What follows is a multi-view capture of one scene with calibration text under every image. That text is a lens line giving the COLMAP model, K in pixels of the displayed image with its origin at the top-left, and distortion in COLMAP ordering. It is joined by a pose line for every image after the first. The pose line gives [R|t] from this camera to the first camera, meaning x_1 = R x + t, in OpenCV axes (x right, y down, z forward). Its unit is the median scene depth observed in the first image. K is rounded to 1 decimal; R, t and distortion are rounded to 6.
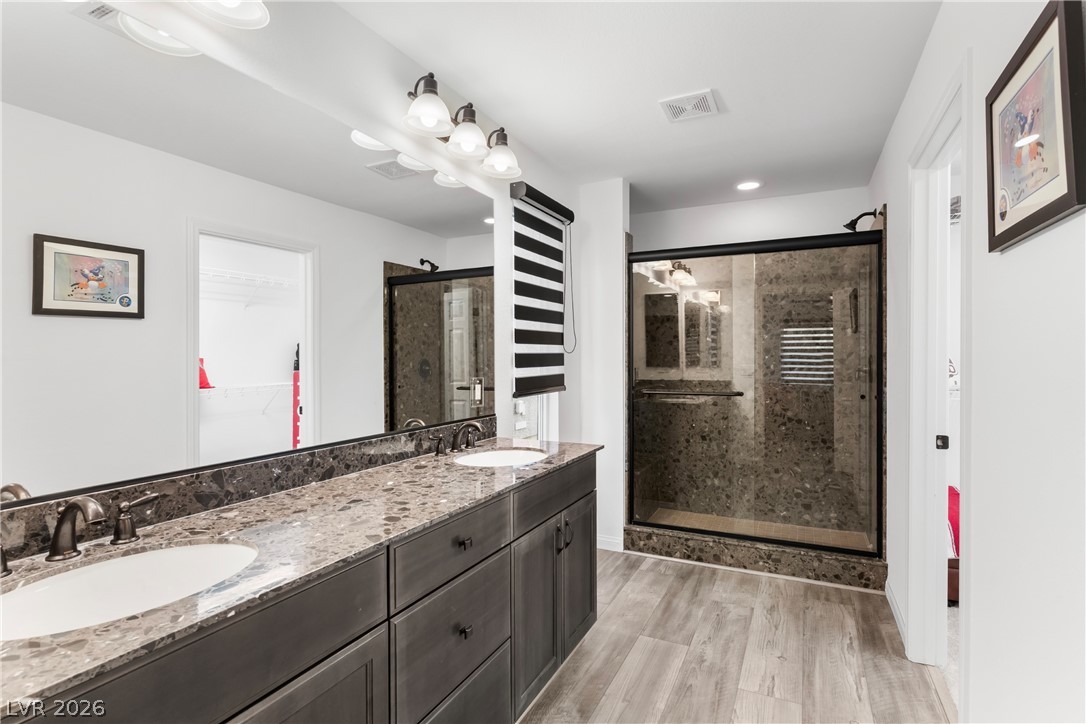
lens RADIAL K [[530.7, 0, 543.3], [0, 530.7, 357.8], [0, 0, 1]] dist [-0.002789, -0.000091]
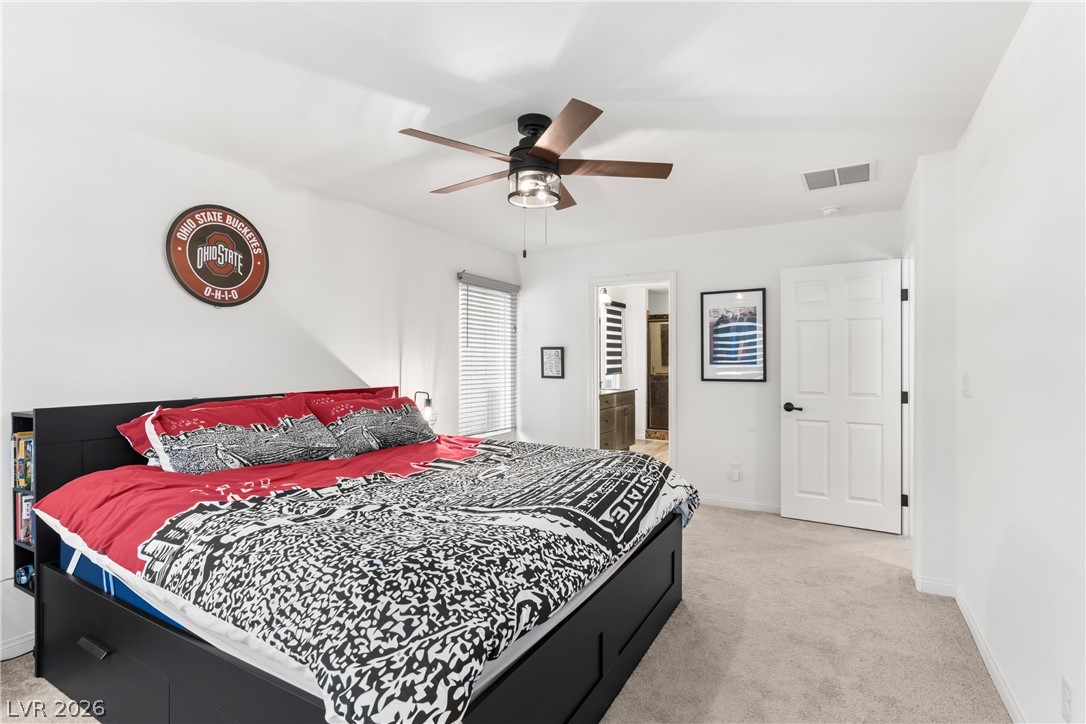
lens RADIAL K [[530.7, 0, 543.1], [0, 530.7, 359.0], [0, 0, 1]] dist [-0.002789, -0.000091]
pose [[0.998350, 0.003071, -0.057334, -0.216369], [-0.003139, 0.999994, -0.001083, -0.006625], [0.057331, 0.001261, 0.998354, -1.771187]]
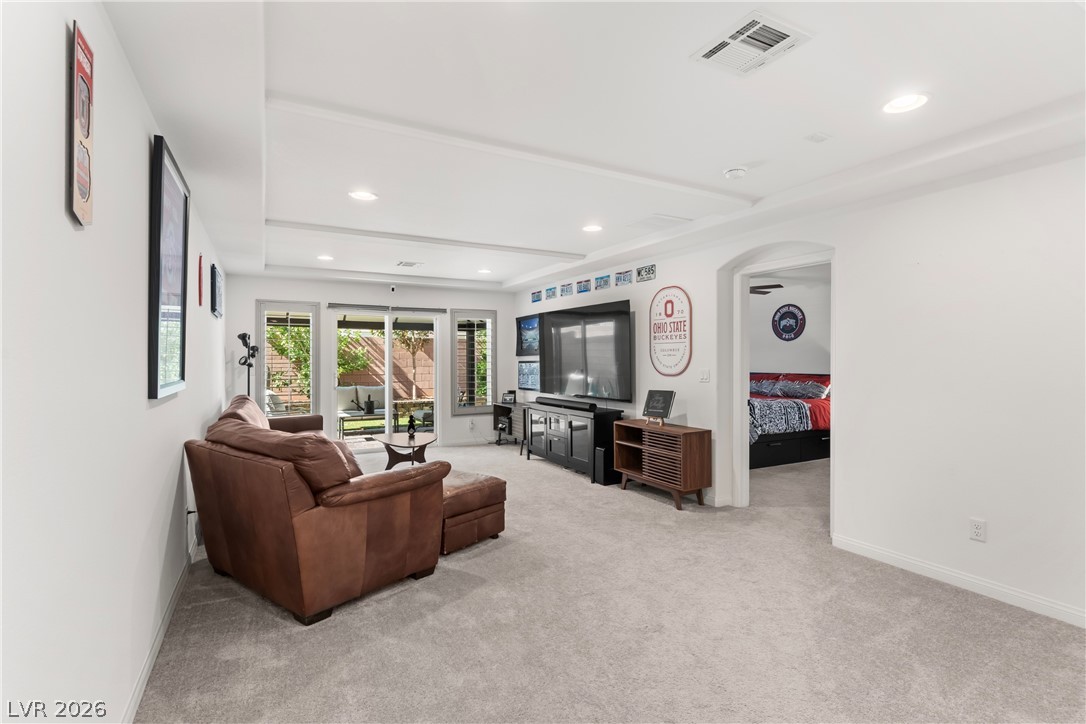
lens RADIAL K [[517.3, 0, 542.0], [0, 517.3, 357.8], [0, 0, 1]] dist [0.002197, 0.000229]
pose [[-0.580483, 0.001731, -0.814270, 8.019442], [-0.000302, 0.999997, 0.002340, -0.064887], [0.814272, 0.001604, -0.580481, 3.626398]]
